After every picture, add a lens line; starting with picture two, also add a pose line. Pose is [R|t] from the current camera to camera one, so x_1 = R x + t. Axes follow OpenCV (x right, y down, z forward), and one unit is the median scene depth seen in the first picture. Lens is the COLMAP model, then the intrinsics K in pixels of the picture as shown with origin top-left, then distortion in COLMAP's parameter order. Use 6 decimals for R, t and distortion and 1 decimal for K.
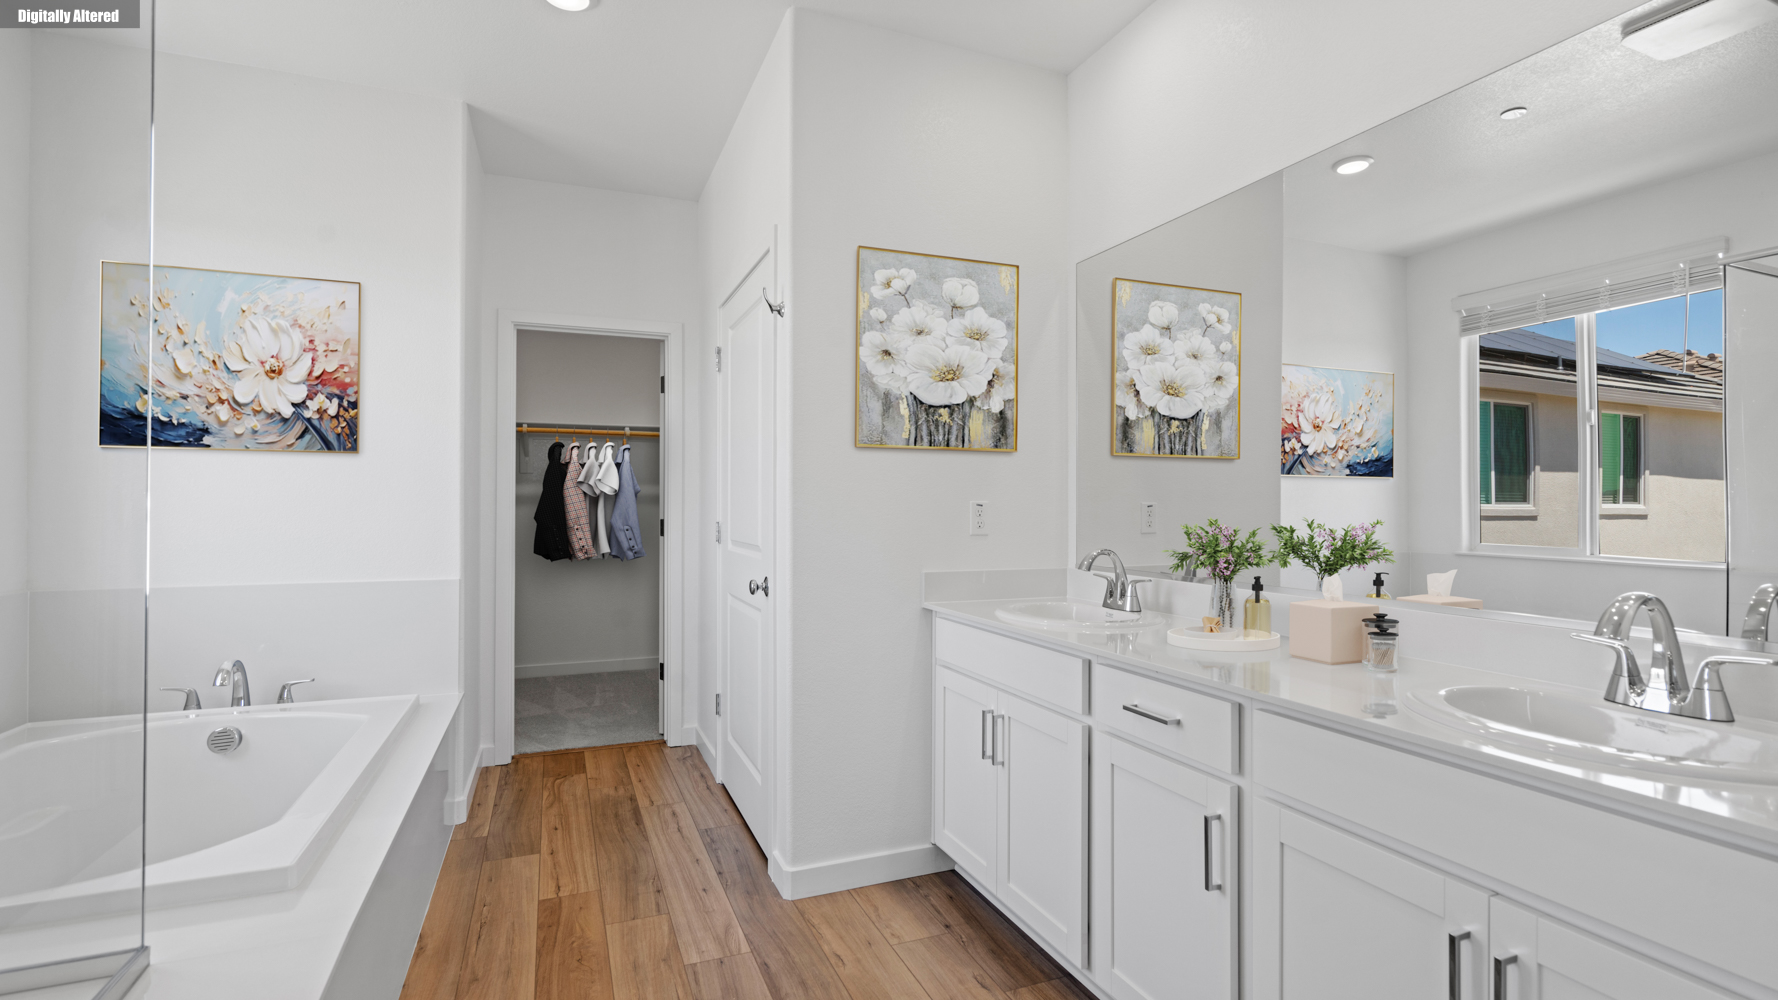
lens RADIAL K [[813.6, 0, 893.7], [0, 813.6, 496.7], [0, 0, 1]] dist [-0.012332, 0.000905]
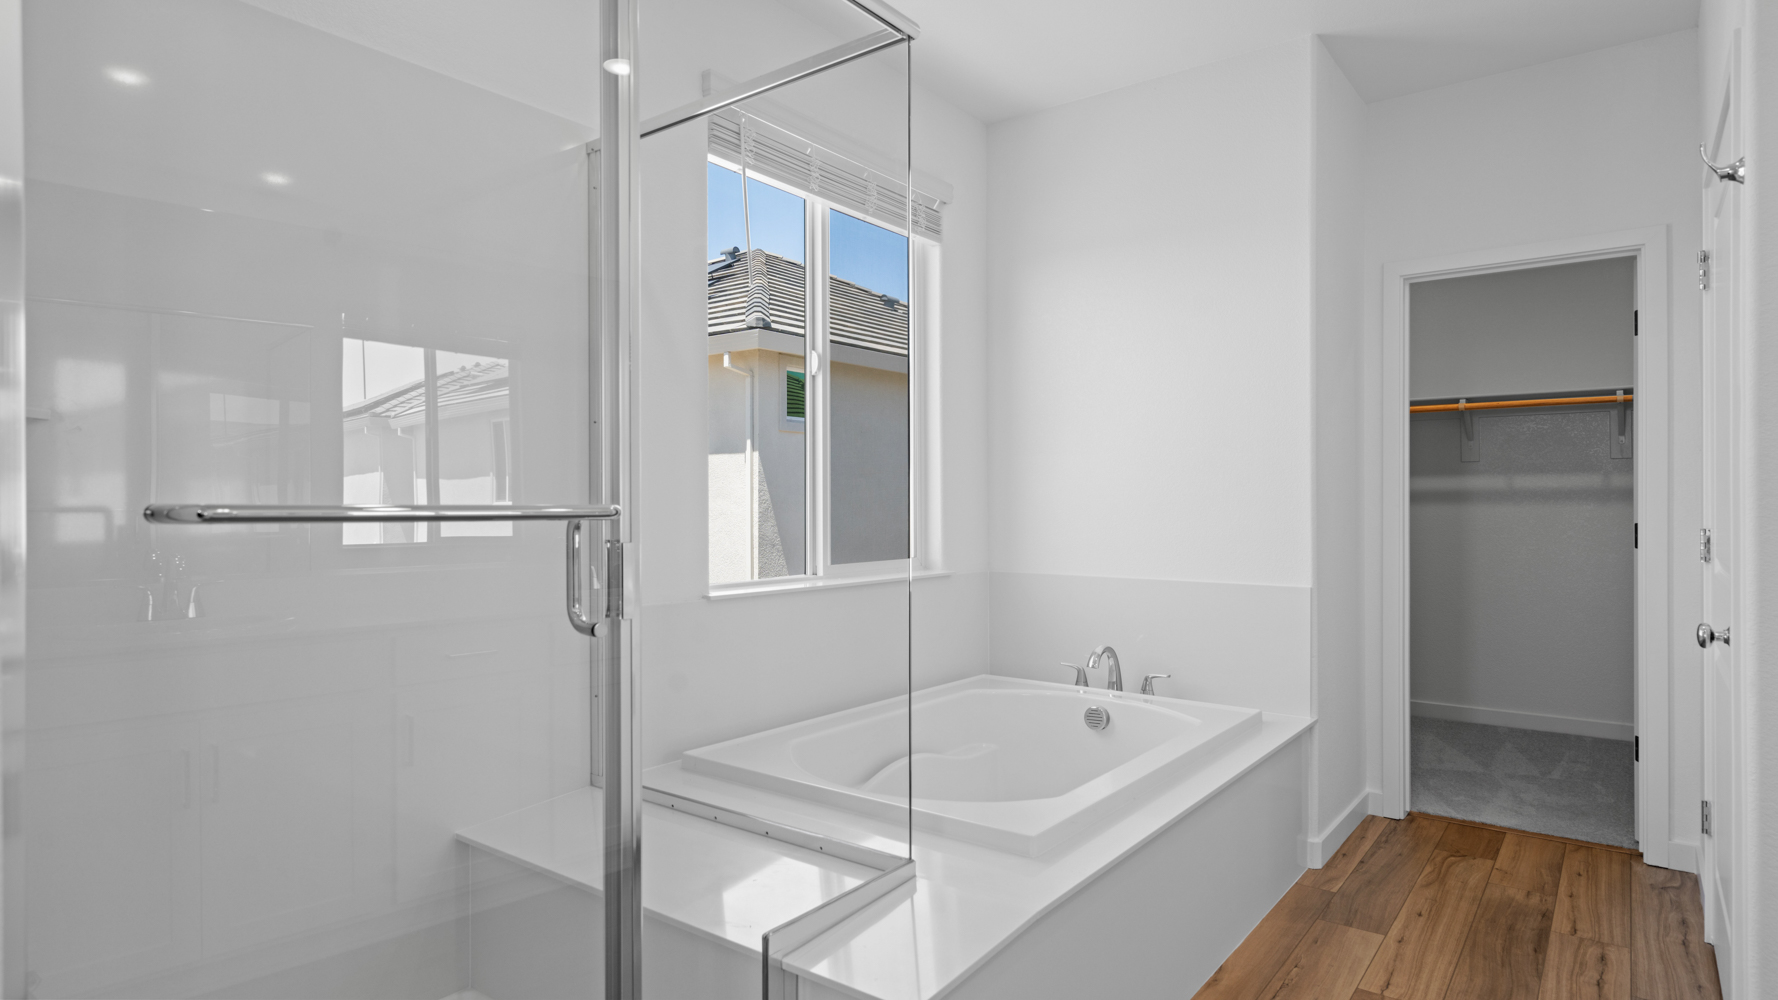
lens RADIAL K [[962.0, 0, 891.9], [0, 962.0, 503.4], [0, 0, 1]] dist [0.001842, -0.000284]
pose [[0.499313, -0.000426, -0.866421, 0.122881], [0.010167, 0.999934, 0.005367, 0.001029], [0.866362, -0.011488, 0.499285, 0.086043]]
